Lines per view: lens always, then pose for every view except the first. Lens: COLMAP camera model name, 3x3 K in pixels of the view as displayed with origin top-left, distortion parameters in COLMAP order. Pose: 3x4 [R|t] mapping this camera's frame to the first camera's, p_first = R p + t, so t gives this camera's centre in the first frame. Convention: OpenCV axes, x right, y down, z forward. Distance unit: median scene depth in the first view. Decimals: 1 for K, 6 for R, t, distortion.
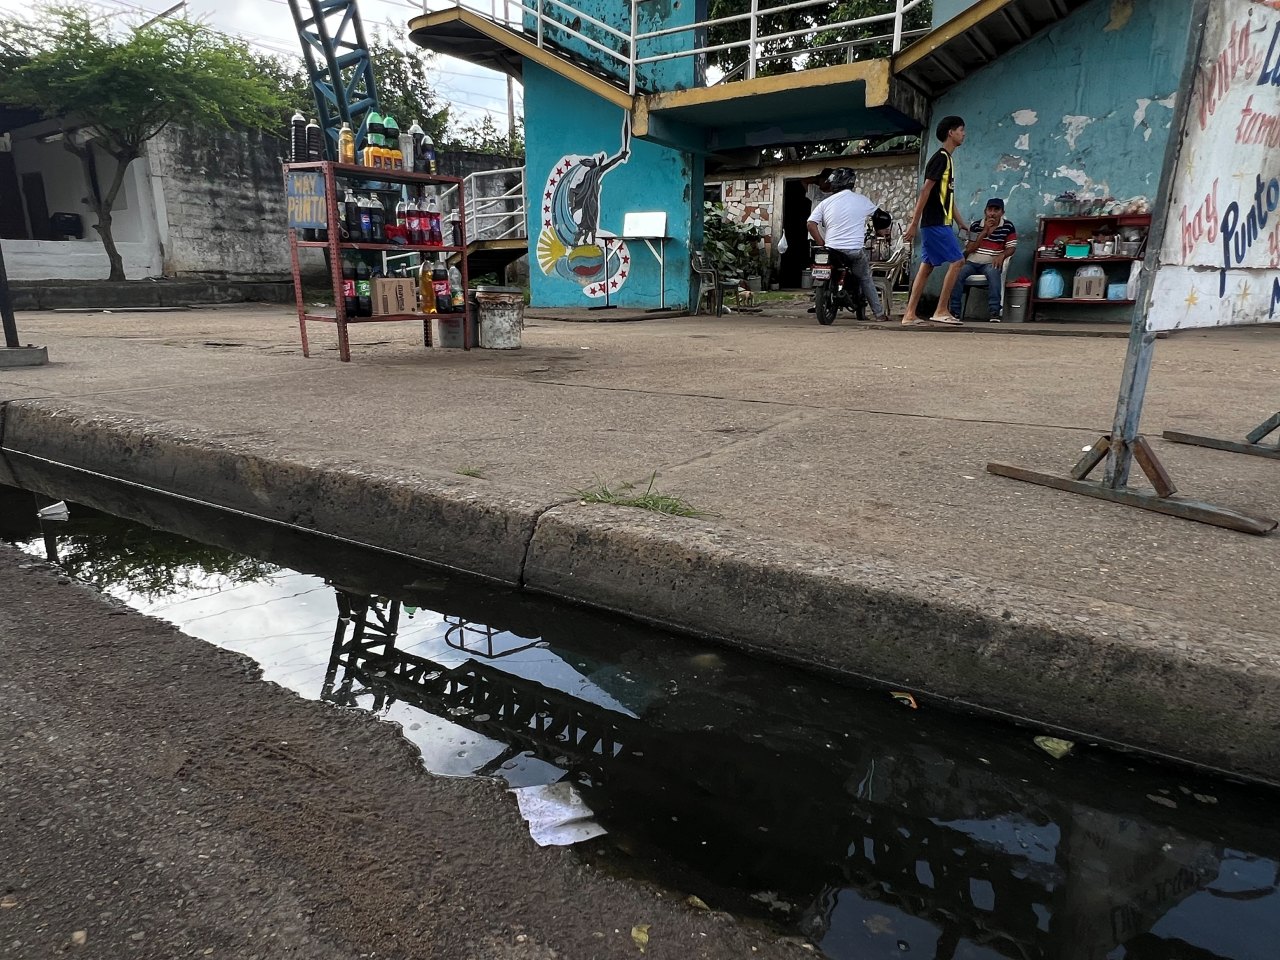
lens RADIAL K [[793.2, 0, 640.7], [0, 793.2, 489.7], [0, 0, 1]] dist [-0.000636, -0.002520]
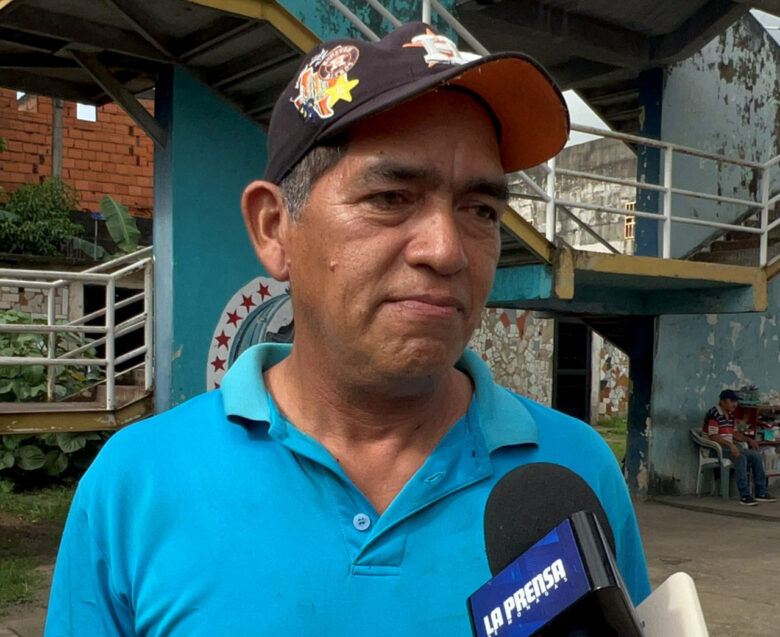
lens RADIAL K [[1034.6, 0, 389.0], [0, 1034.6, 418.9], [0, 0, 1]] dist [-0.001788, -0.007424]
pose [[0.332939, -0.055752, 0.941299, -0.984298], [0.213738, 0.976730, -0.017749, -0.376419], [-0.918405, 0.207101, 0.337108, 0.895217]]
